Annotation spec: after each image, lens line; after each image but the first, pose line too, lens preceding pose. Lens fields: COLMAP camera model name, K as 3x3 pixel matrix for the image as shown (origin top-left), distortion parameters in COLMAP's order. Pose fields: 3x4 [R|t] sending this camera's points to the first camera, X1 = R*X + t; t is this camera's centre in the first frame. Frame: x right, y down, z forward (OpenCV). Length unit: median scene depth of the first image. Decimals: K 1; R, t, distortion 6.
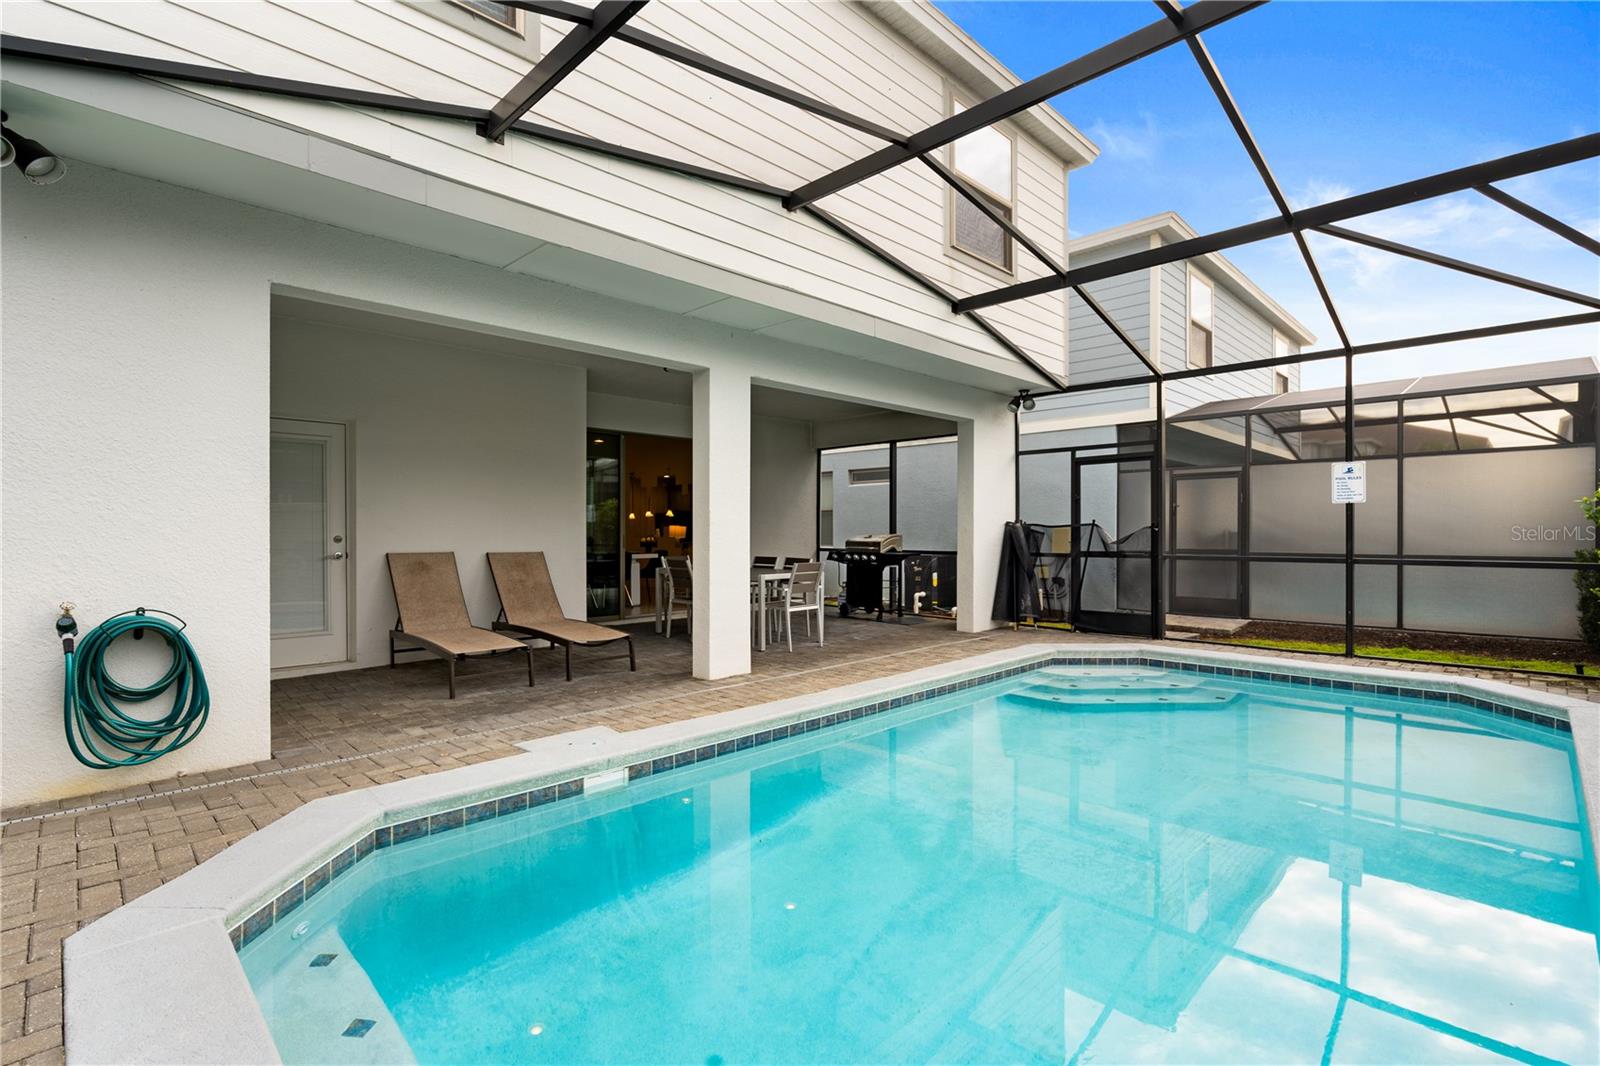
lens RADIAL K [[735.2, 0, 796.8], [0, 735.2, 536.8], [0, 0, 1]] dist [-0.006562, -0.000141]
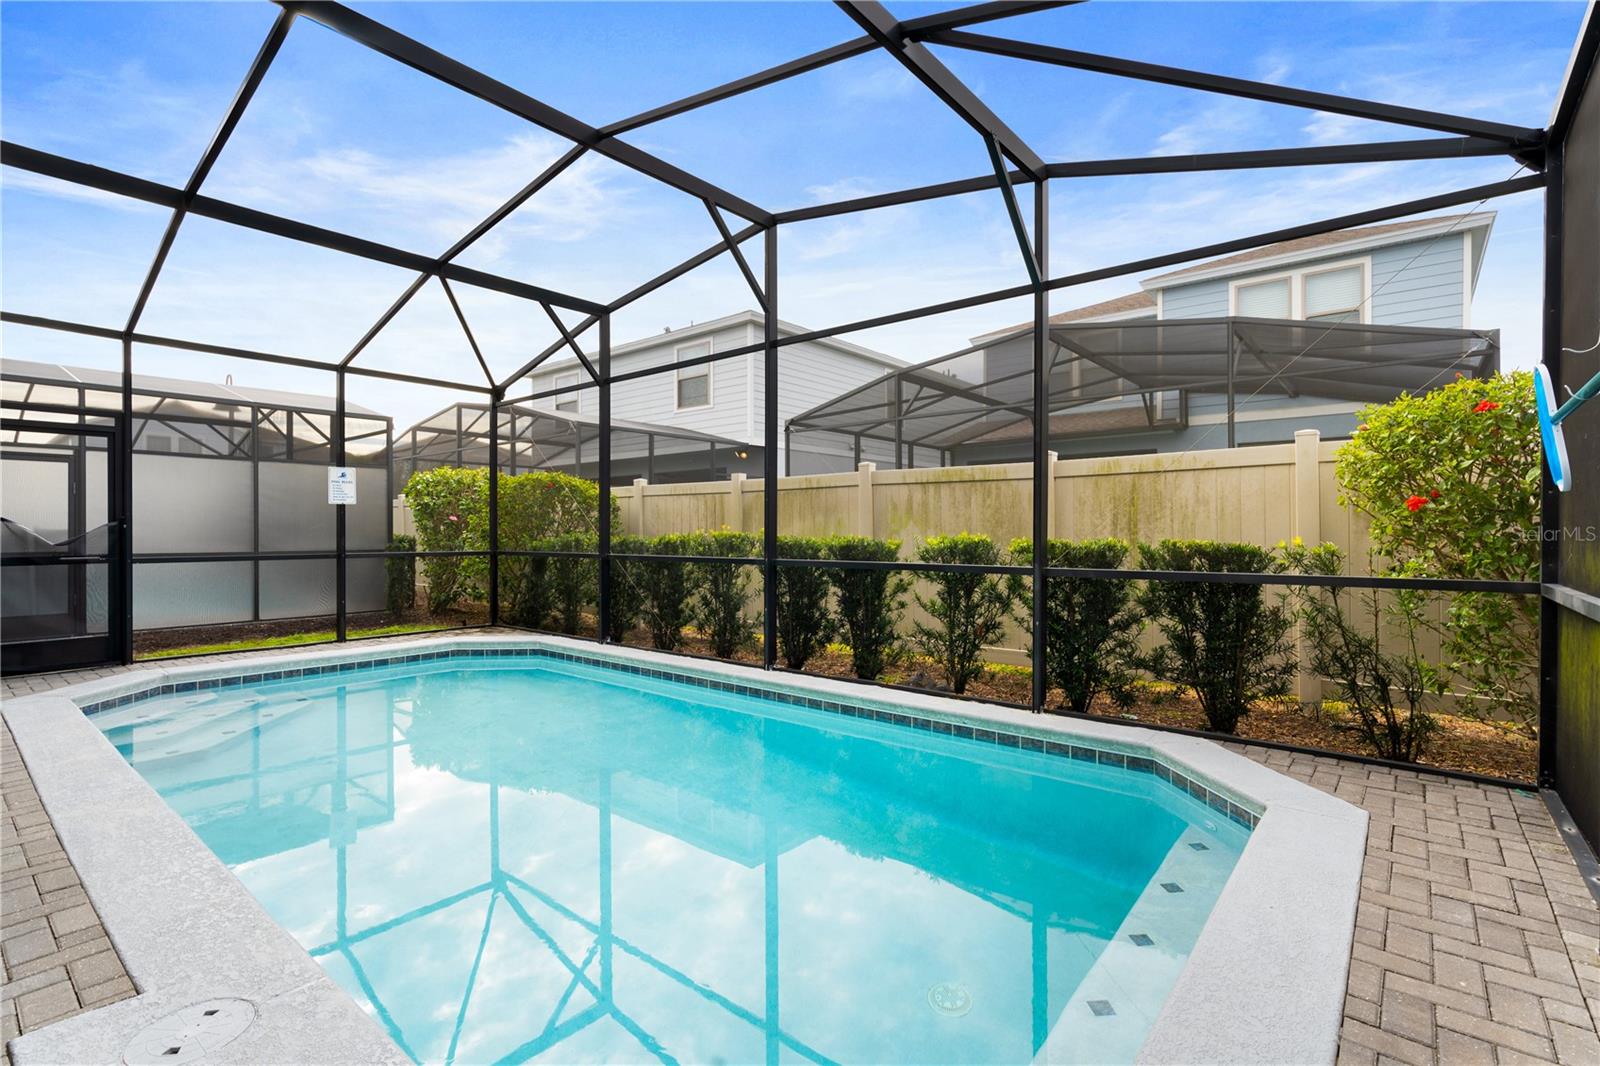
lens RADIAL K [[735.2, 0, 801.9], [0, 735.2, 536.0], [0, 0, 1]] dist [-0.006562, -0.000141]
pose [[-0.104754, -0.002592, 0.994495, -0.427514], [0.003892, 0.999988, 0.003017, 0.001998], [-0.994491, 0.004186, -0.104742, 0.417057]]
